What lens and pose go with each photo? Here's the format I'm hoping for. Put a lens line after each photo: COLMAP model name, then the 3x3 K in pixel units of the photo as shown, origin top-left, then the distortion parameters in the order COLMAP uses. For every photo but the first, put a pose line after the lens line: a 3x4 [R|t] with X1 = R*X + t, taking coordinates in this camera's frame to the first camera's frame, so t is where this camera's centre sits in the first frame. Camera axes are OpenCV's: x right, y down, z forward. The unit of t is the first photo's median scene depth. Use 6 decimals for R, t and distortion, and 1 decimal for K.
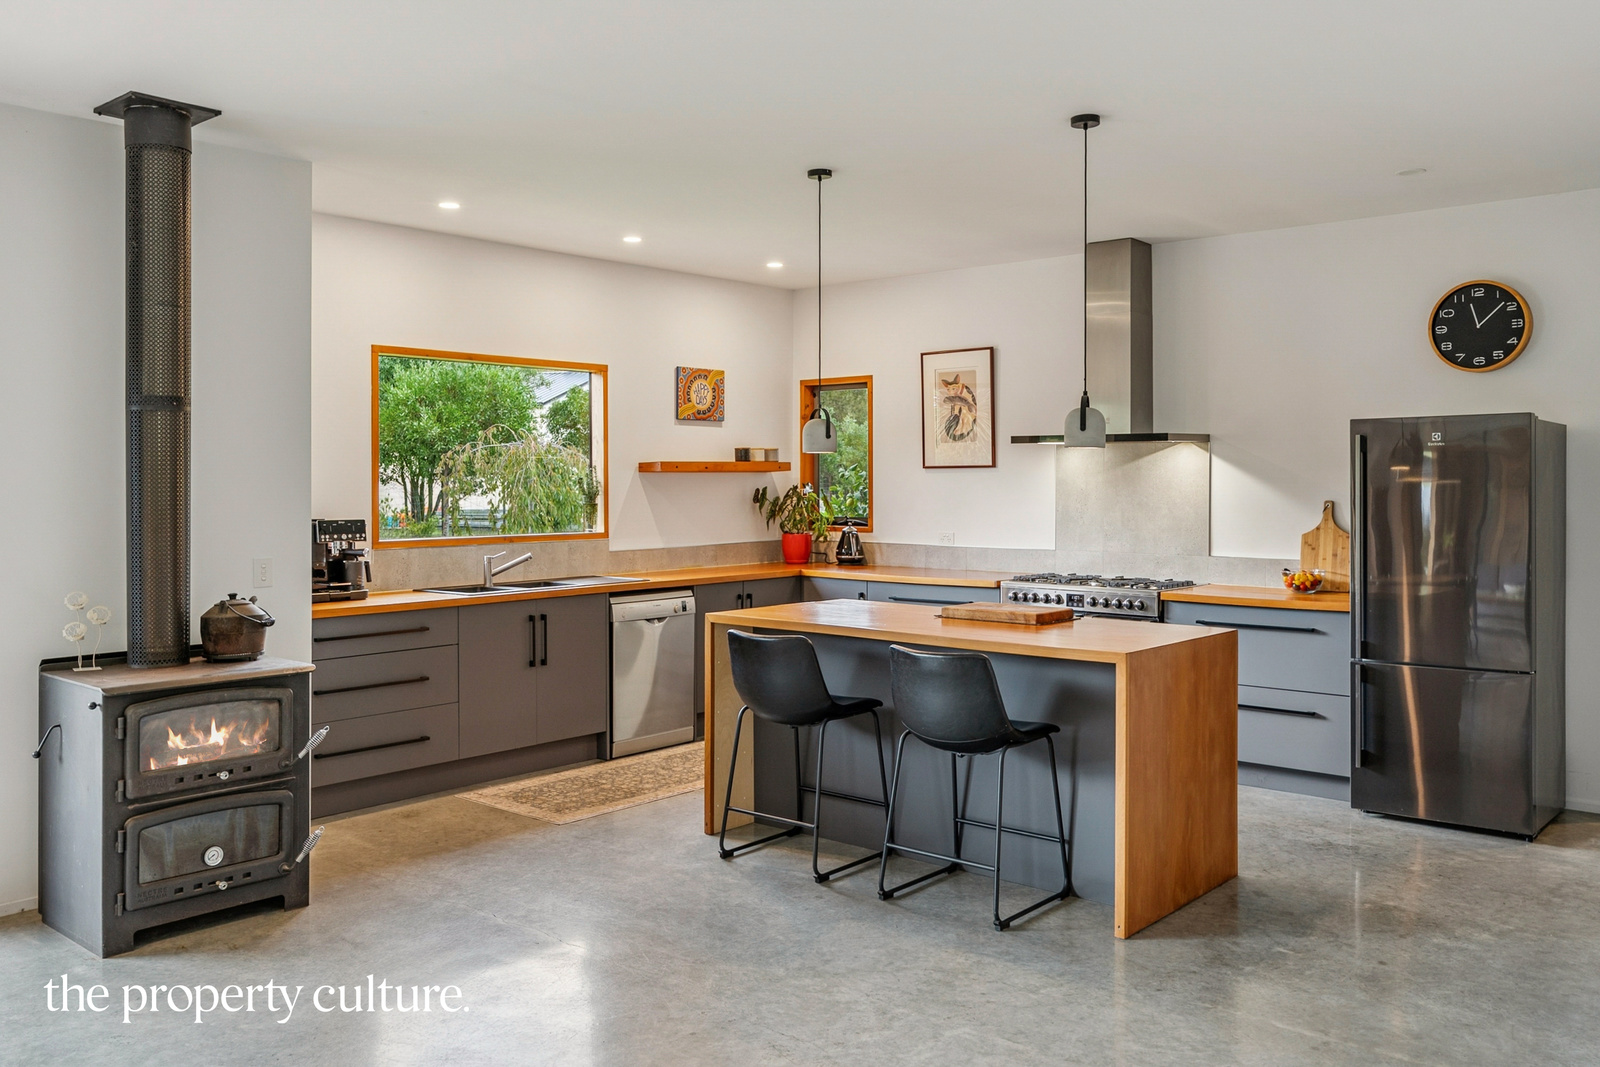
lens RADIAL K [[1298.1, 0, 800.0], [0, 1298.1, 533.5], [0, 0, 1]] dist [0.003181, 0.002046]
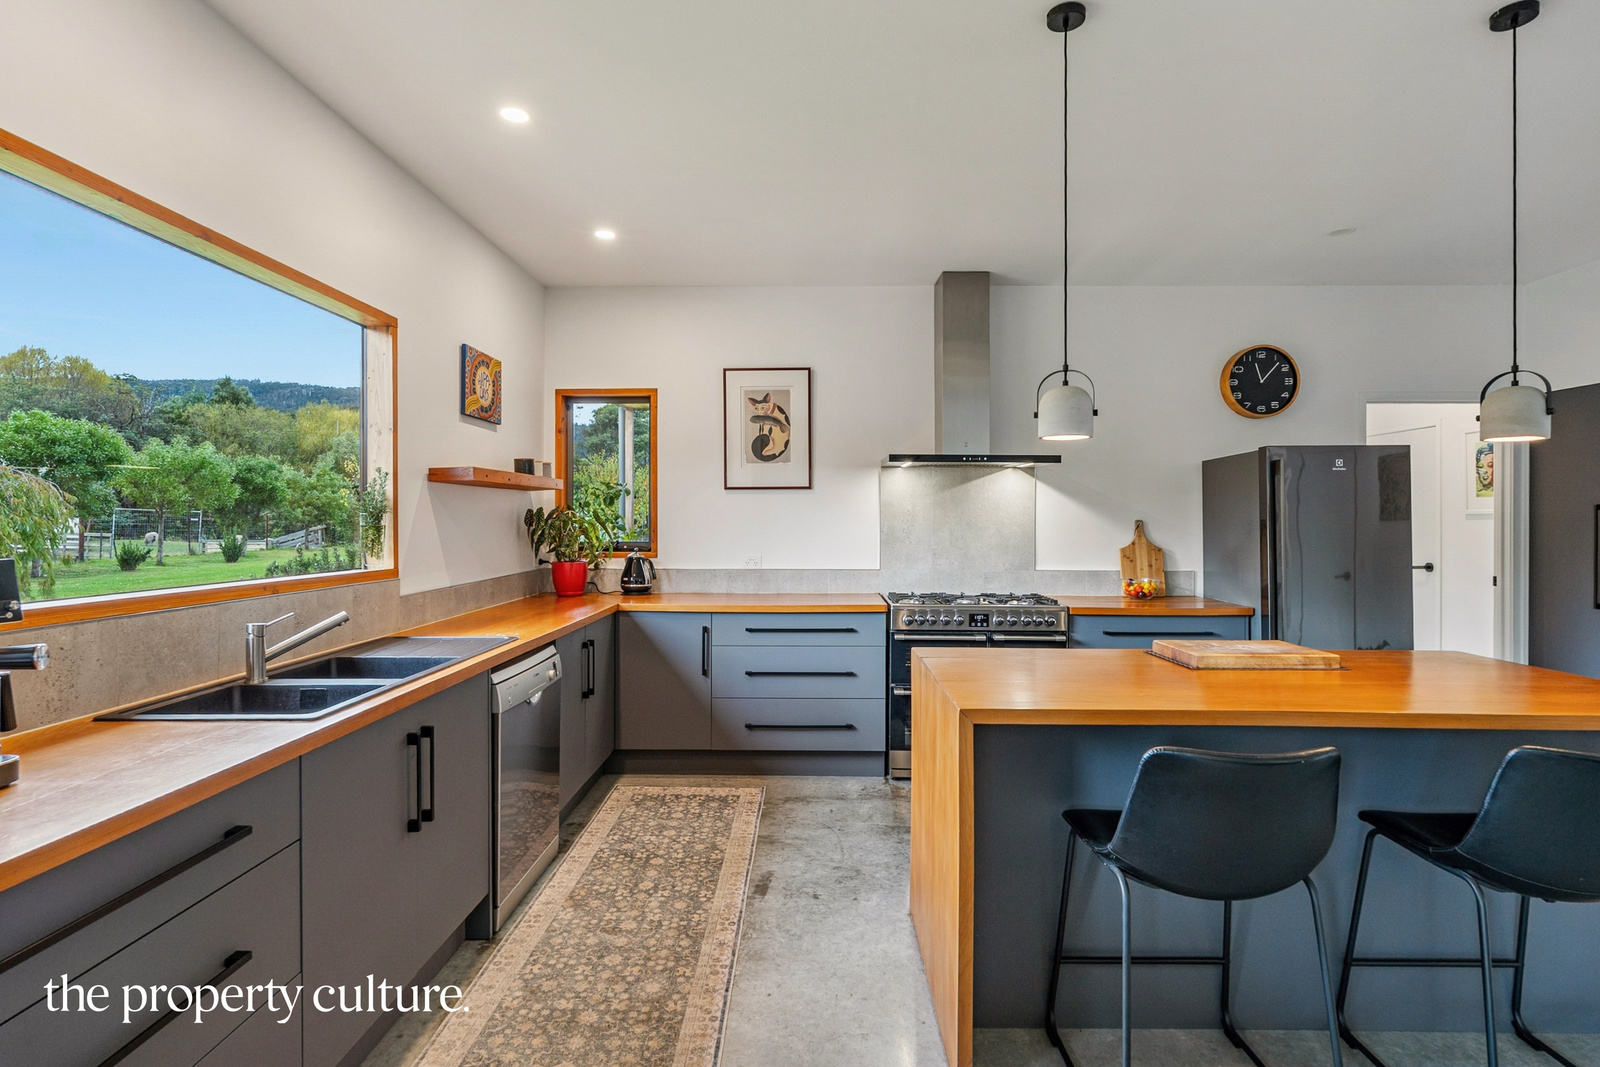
lens RADIAL K [[776.6, 0, 800.0], [0, 776.6, 533.5], [0, 0, 1]] dist [-0.014436, 0.000346]
pose [[0.771425, -0.008303, 0.636266, -0.235654], [0.023524, 0.999603, -0.015477, -0.007786], [-0.635885, 0.026907, 0.771314, 0.546475]]
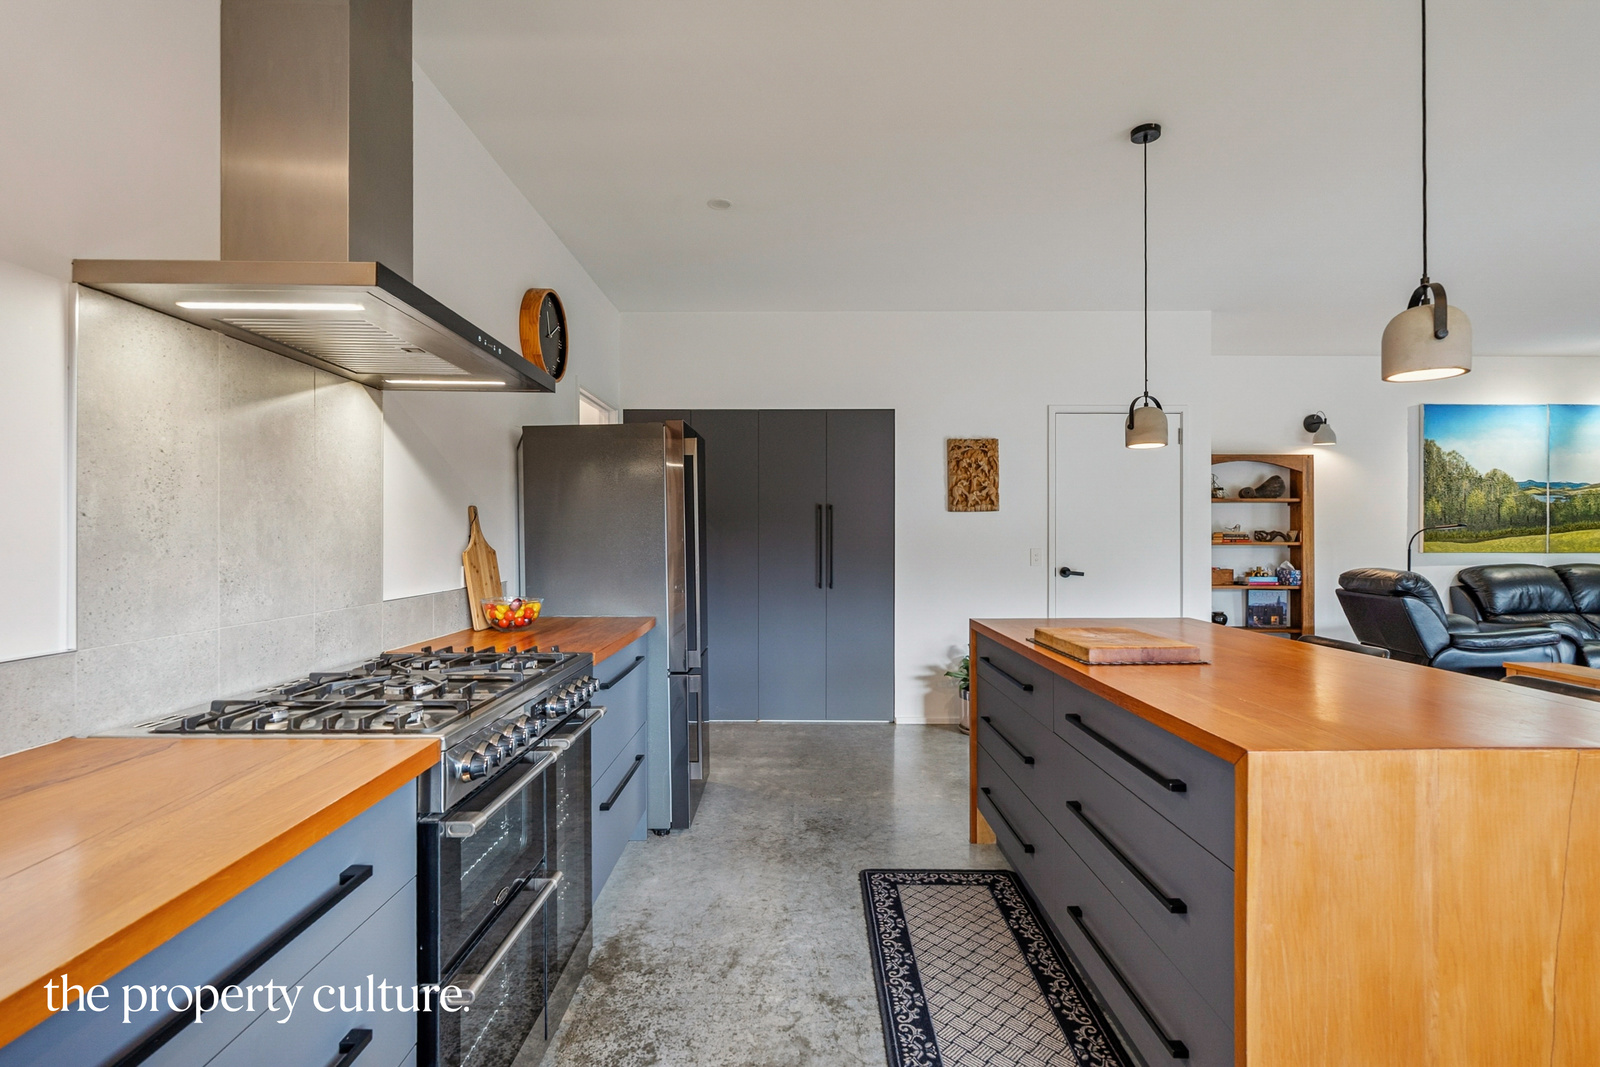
lens RADIAL K [[772.8, 0, 800.0], [0, 772.8, 533.5], [0, 0, 1]] dist [-0.017158, 0.000032]
pose [[-0.648994, -0.003150, 0.760787, -0.031823], [0.026070, 0.999312, 0.026376, -0.013260], [-0.760347, 0.036951, -0.648465, 0.955269]]
